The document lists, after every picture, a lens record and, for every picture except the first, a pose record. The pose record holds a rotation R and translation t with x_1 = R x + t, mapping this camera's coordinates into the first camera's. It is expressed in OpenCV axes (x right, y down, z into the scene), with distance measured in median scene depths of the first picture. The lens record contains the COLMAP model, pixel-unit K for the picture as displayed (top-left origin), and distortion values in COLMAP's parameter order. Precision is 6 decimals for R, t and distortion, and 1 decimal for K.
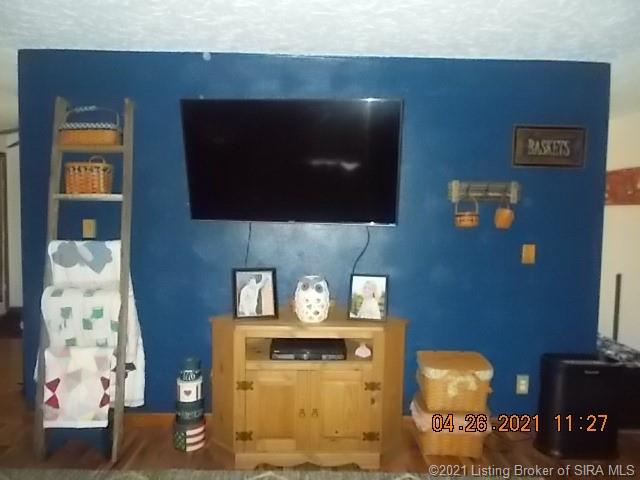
lens RADIAL K [[499.7, 0, 320.0], [0, 499.7, 240.0], [0, 0, 1]] dist [0.012836, -0.003938]
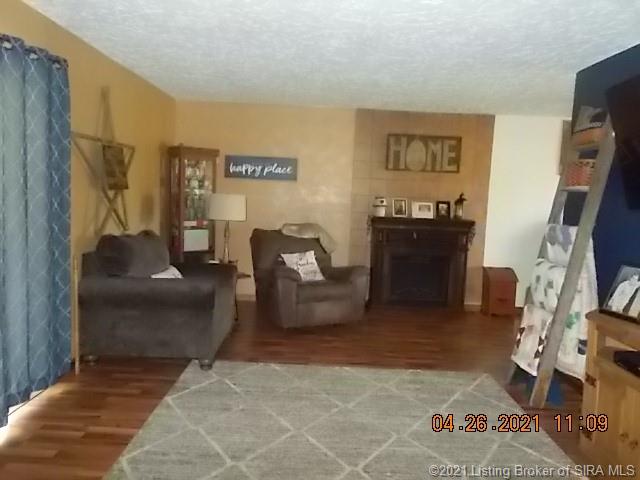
lens RADIAL K [[499.7, 0, 320.0], [0, 499.7, 240.0], [0, 0, 1]] dist [0.012836, -0.003938]
pose [[0.013323, 0.079597, -0.996738, 0.750964], [-0.108670, 0.991037, 0.077690, 0.007647], [0.993989, 0.107281, 0.021853, 0.420950]]
